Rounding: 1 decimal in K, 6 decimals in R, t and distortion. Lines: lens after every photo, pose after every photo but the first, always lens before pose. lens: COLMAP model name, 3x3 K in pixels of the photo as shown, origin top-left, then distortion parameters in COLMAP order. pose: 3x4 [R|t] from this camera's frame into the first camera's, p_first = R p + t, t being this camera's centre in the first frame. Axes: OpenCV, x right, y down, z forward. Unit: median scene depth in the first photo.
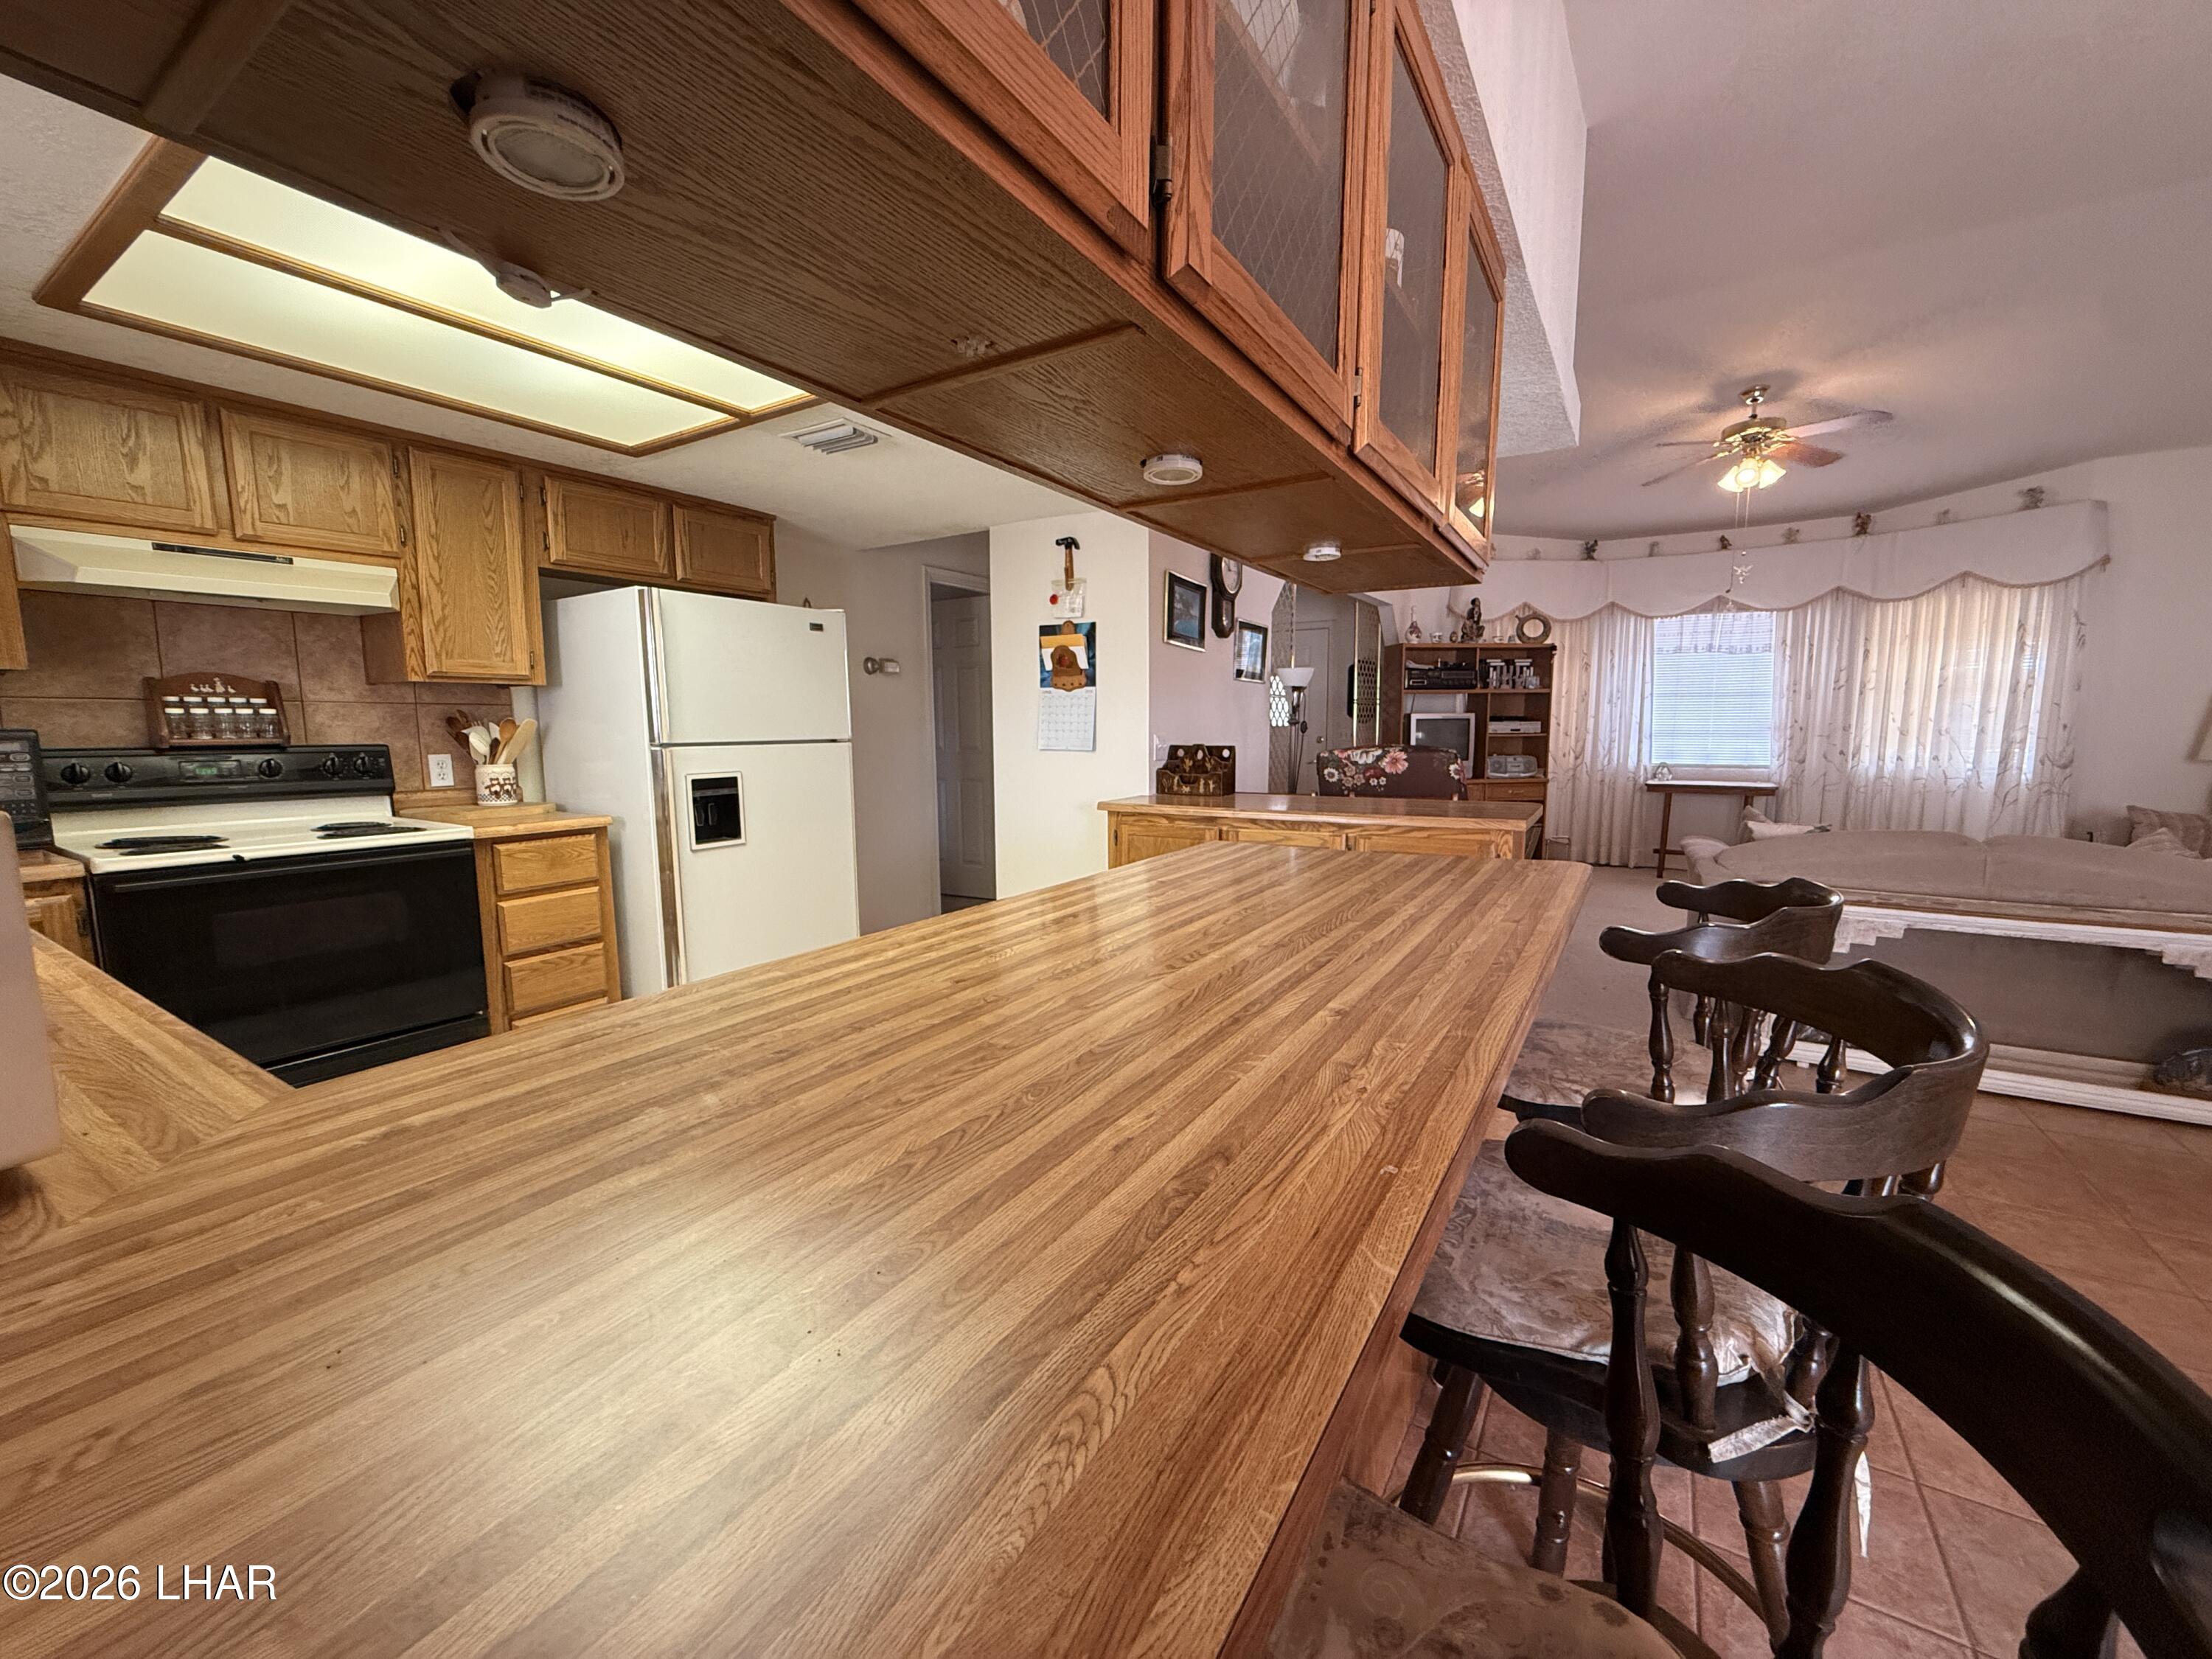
lens RADIAL K [[879.5, 0, 1101.4], [0, 879.5, 835.2], [0, 0, 1]] dist [-0.000487, 0.000140]
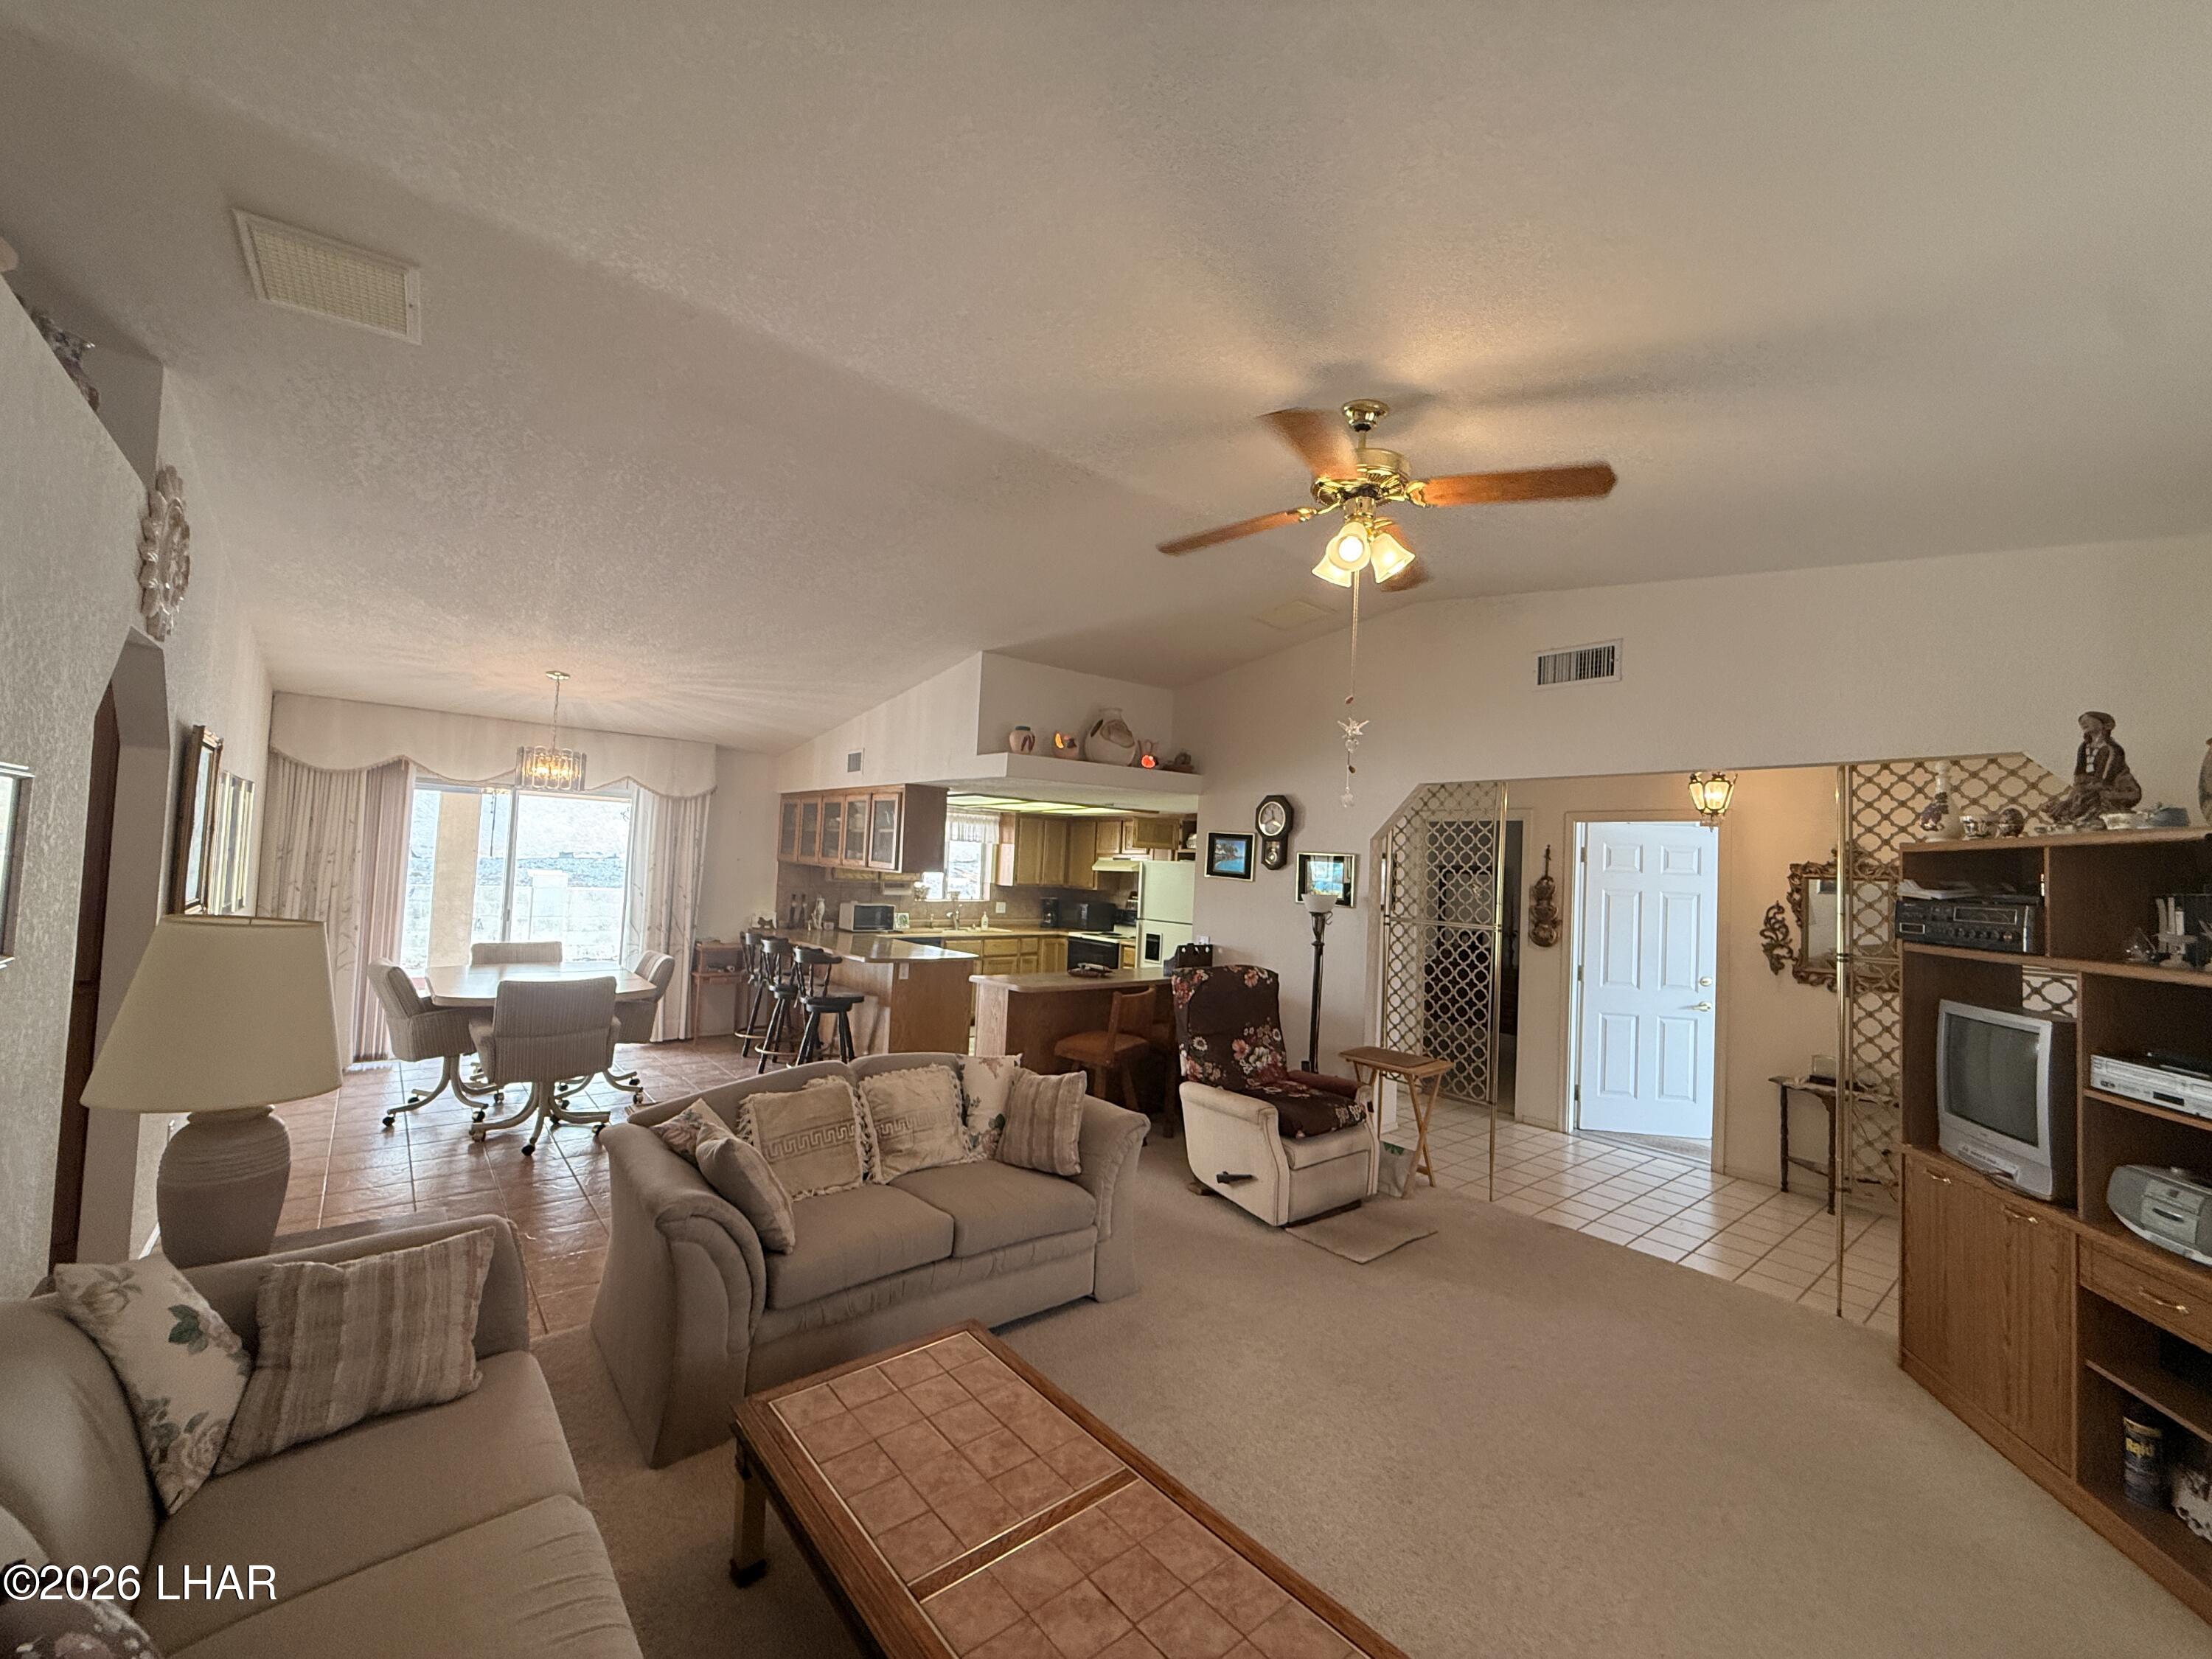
lens RADIAL K [[879.5, 0, 1102.5], [0, 879.5, 831.9], [0, 0, 1]] dist [-0.000487, 0.000140]
pose [[-0.312954, -0.046458, -0.948631, 1.557394], [-0.161576, 0.986848, 0.004975, -0.268399], [0.935924, 0.154833, -0.316344, 1.272007]]
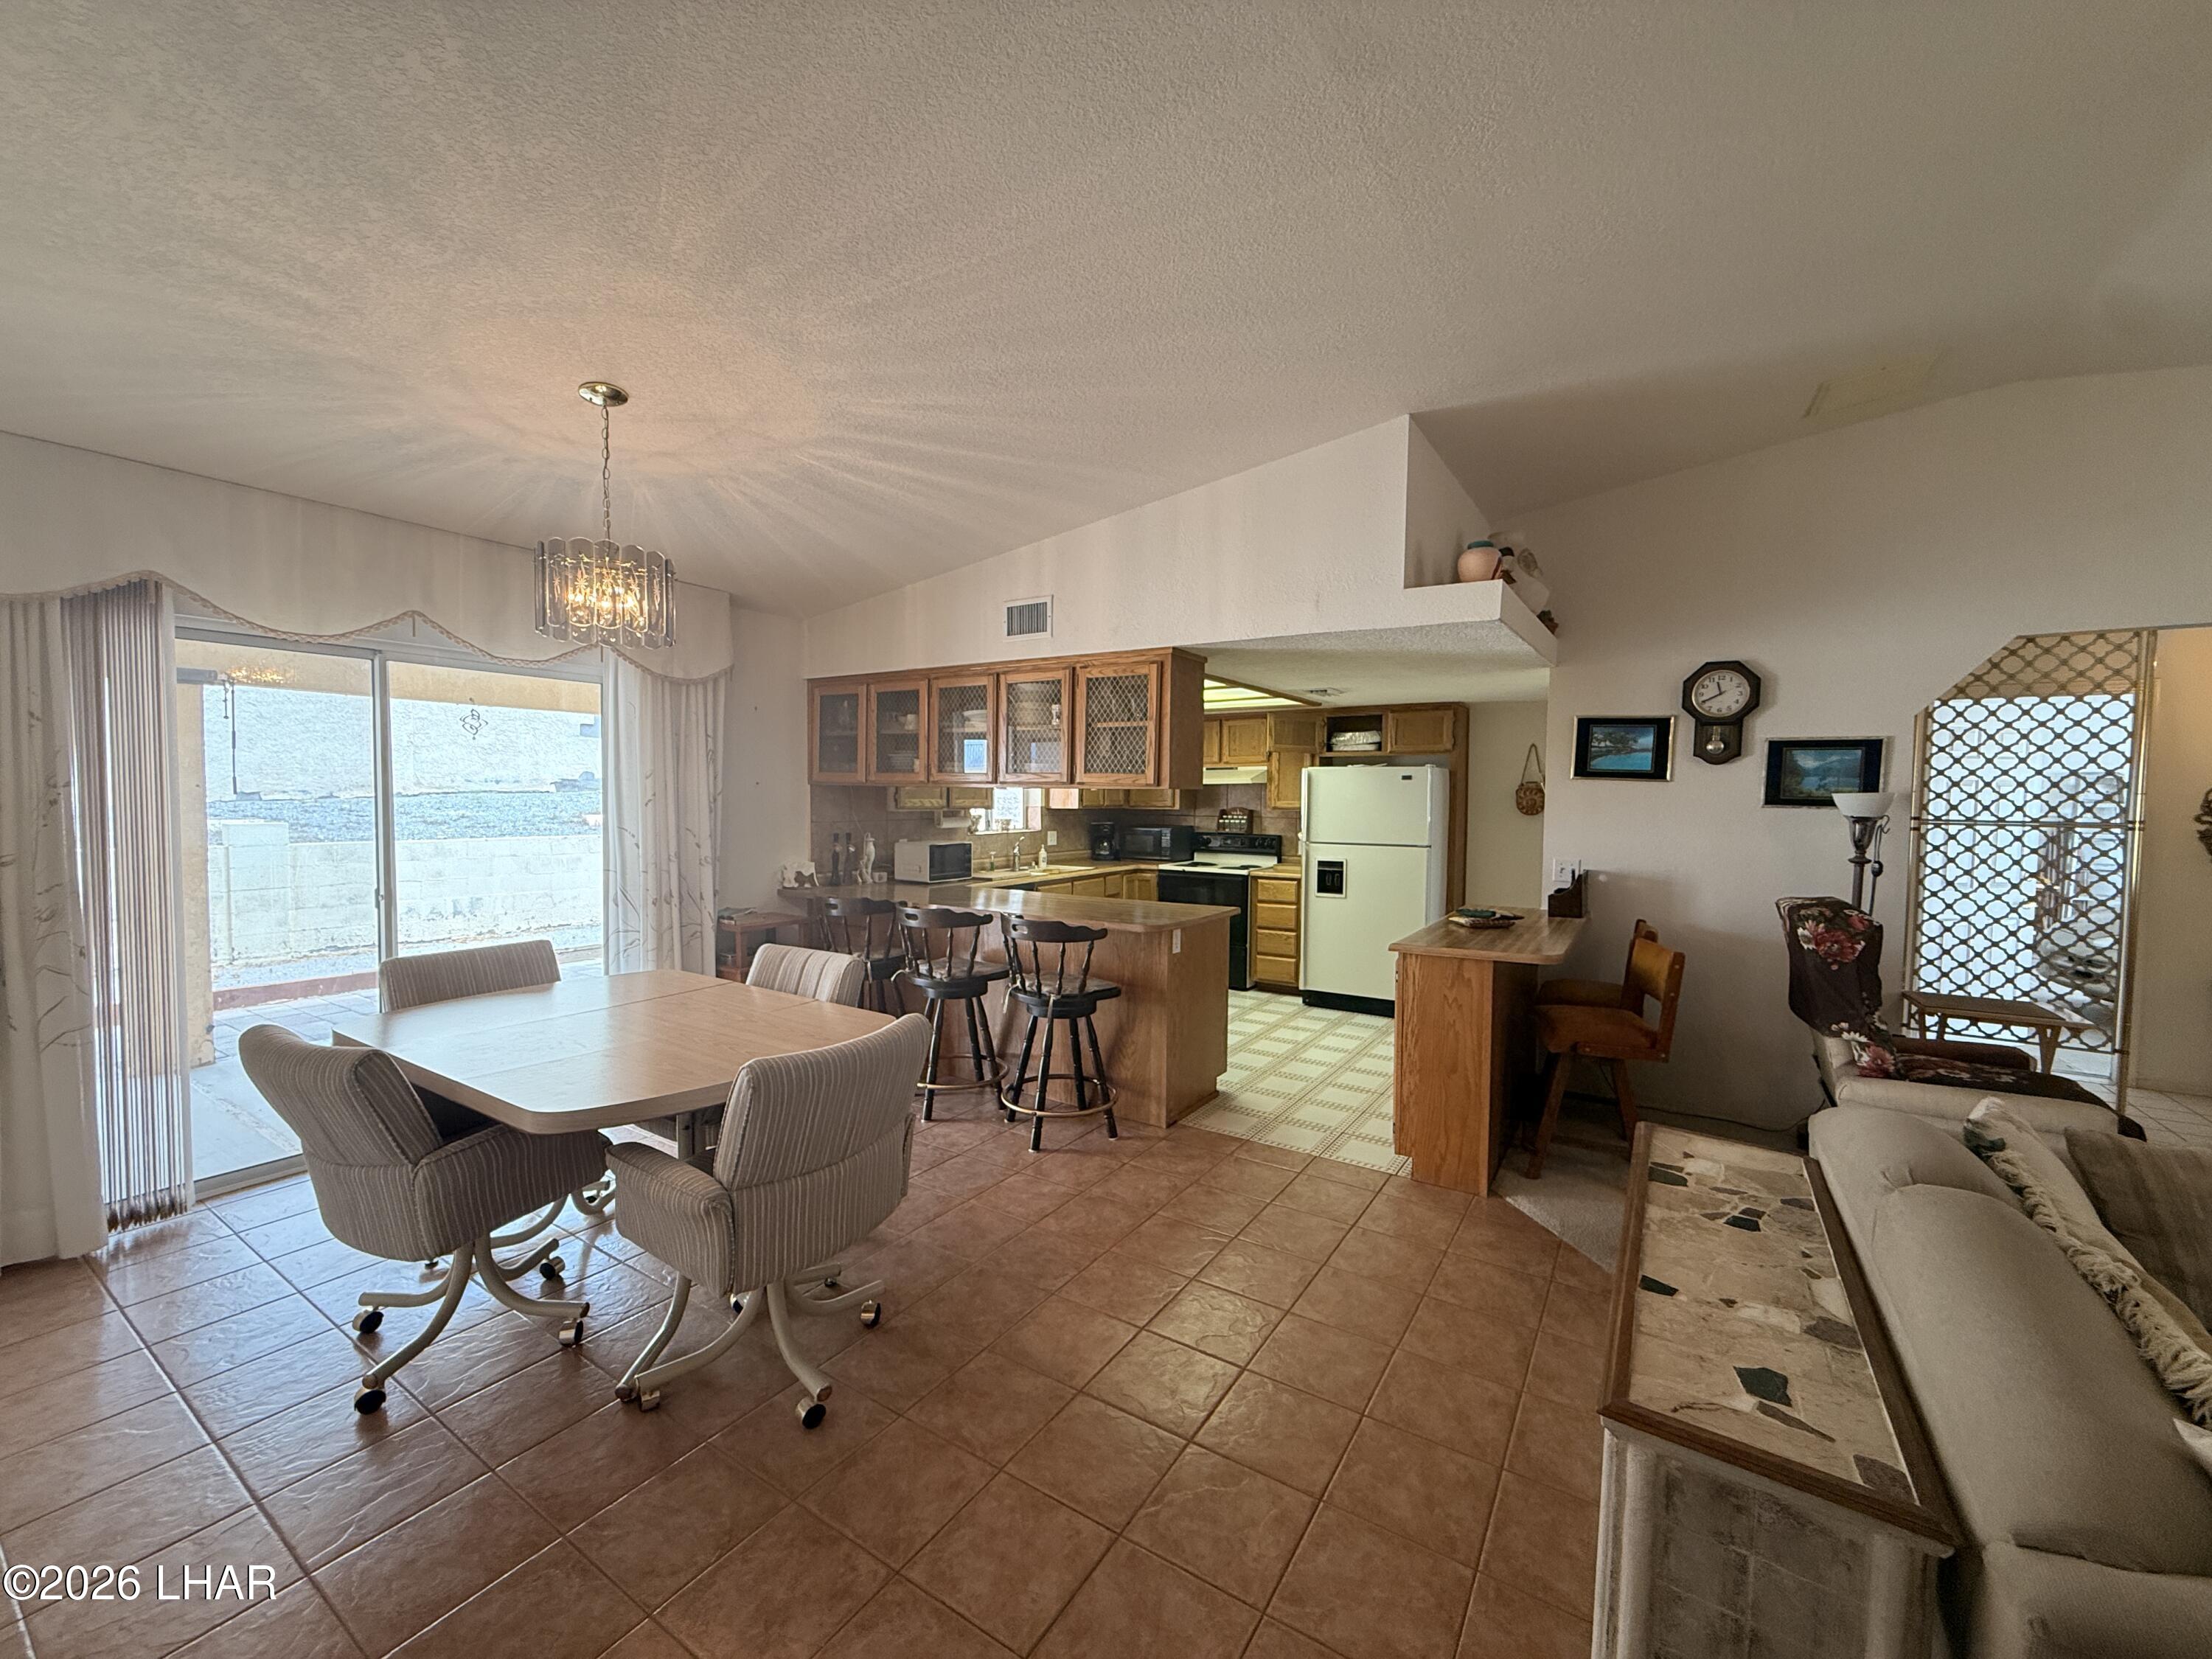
lens RADIAL K [[879.5, 0, 1104.9], [0, 879.5, 830.7], [0, 0, 1]] dist [-0.000487, 0.000140]
pose [[-0.009854, 0.044365, -0.998967, 1.187786], [-0.132795, 0.990109, 0.045282, -0.120972], [0.991094, 0.133104, -0.003865, 0.401507]]
